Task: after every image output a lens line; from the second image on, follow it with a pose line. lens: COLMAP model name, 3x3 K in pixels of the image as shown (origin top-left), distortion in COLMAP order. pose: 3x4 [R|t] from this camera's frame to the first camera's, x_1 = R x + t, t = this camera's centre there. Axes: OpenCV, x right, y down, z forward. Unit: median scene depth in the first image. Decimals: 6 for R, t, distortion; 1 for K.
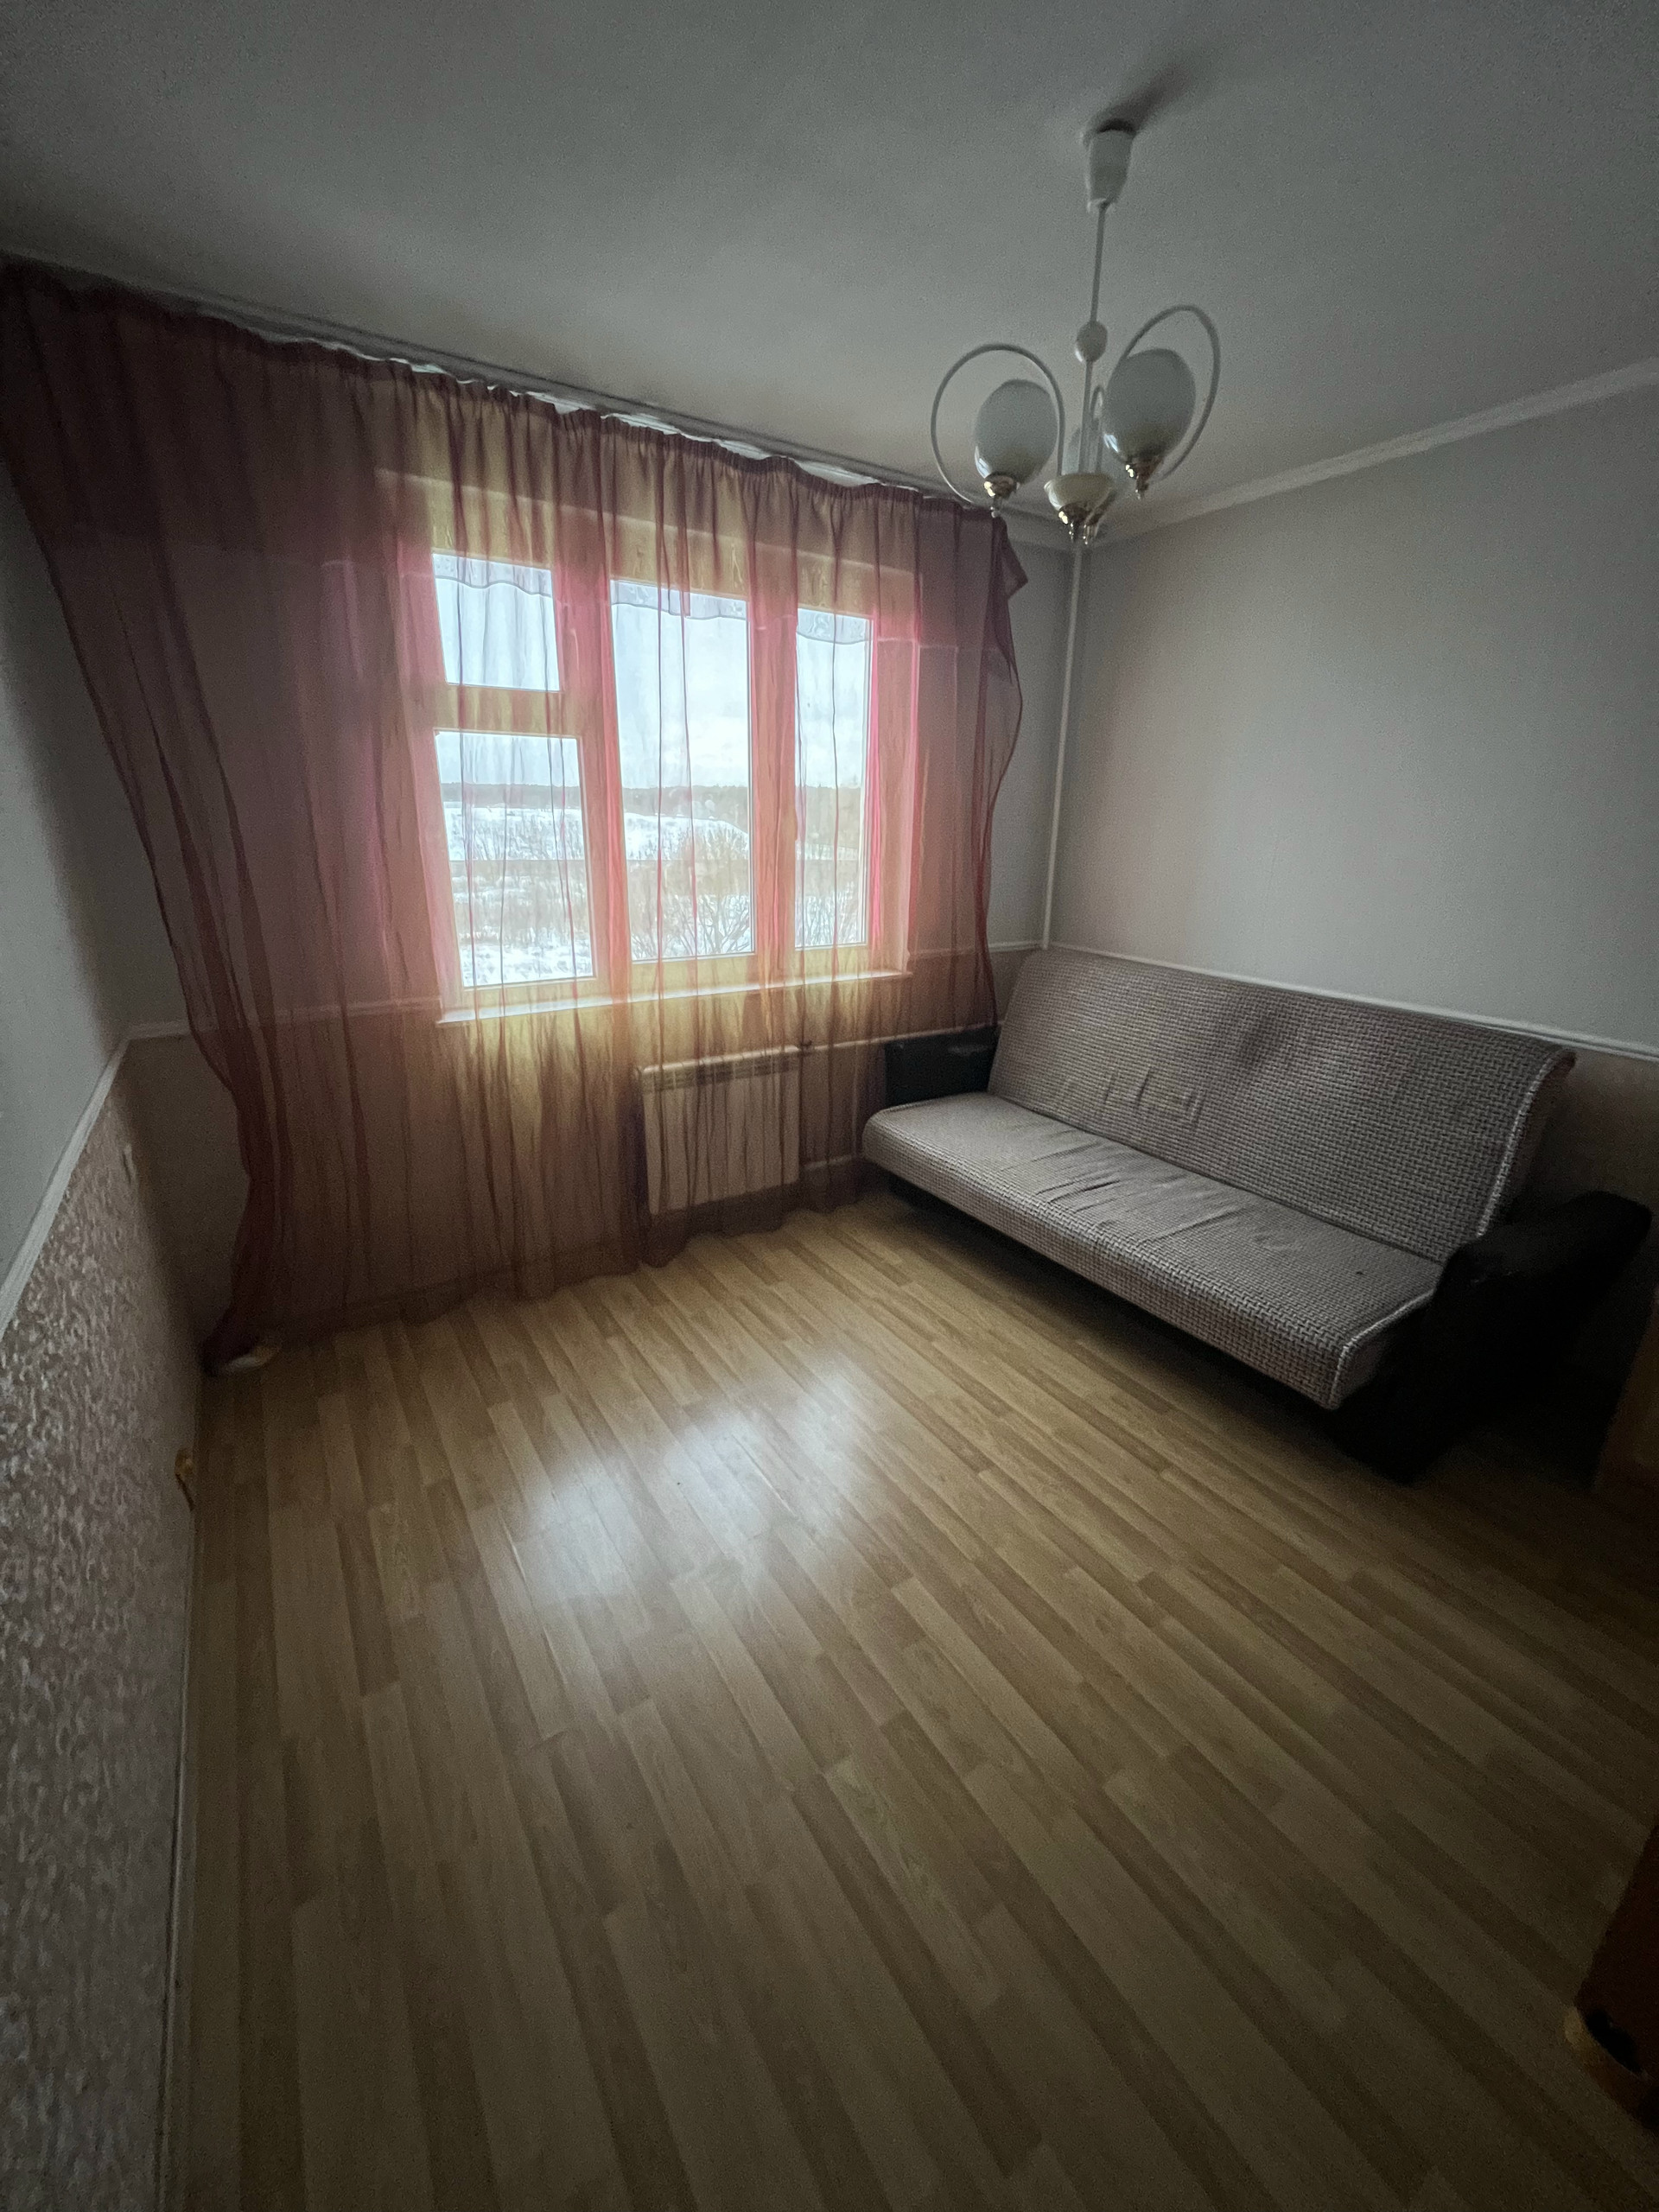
lens RADIAL K [[897.6, 0, 829.5], [0, 897.6, 1106.0], [0, 0, 1]] dist [-0.001026, -0.000044]
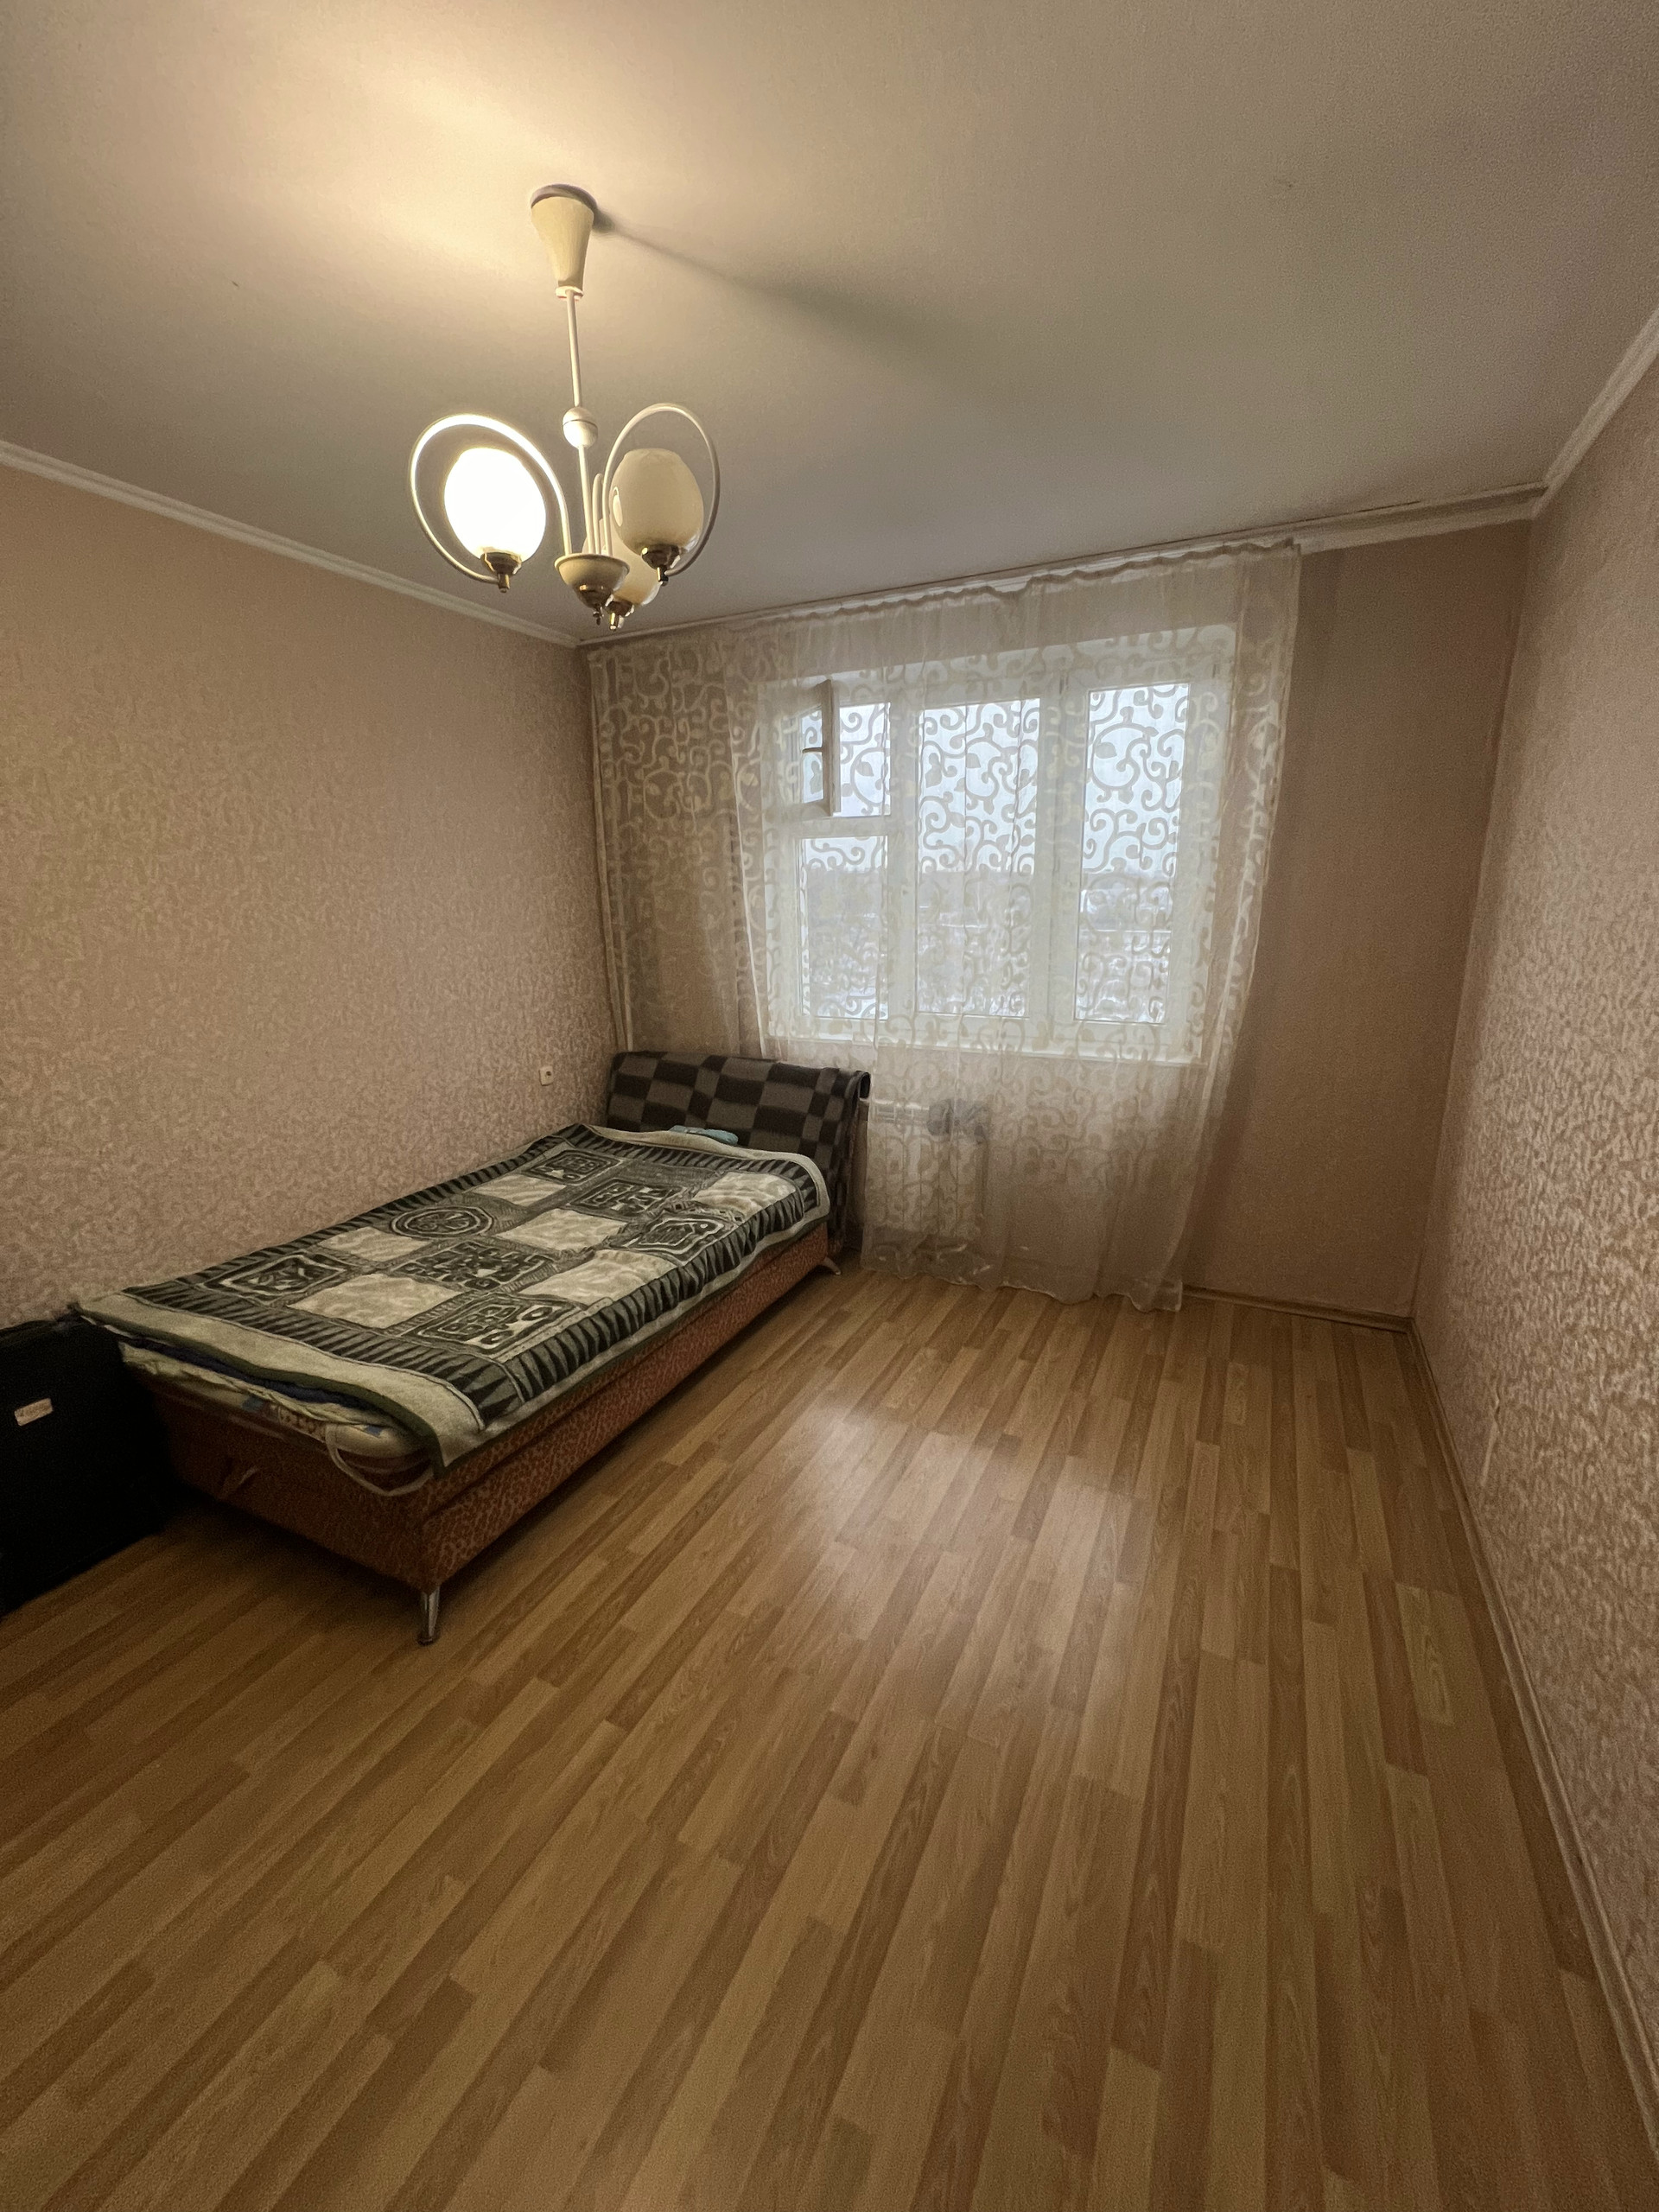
lens RADIAL K [[897.6, 0, 829.5], [0, 897.6, 1106.0], [0, 0, 1]] dist [-0.001026, -0.000044]
pose [[0.527038, 0.189230, -0.828506, 0.779314], [-0.244854, 0.967366, 0.065186, -0.086498], [0.813804, 0.168507, 0.556173, 0.254082]]
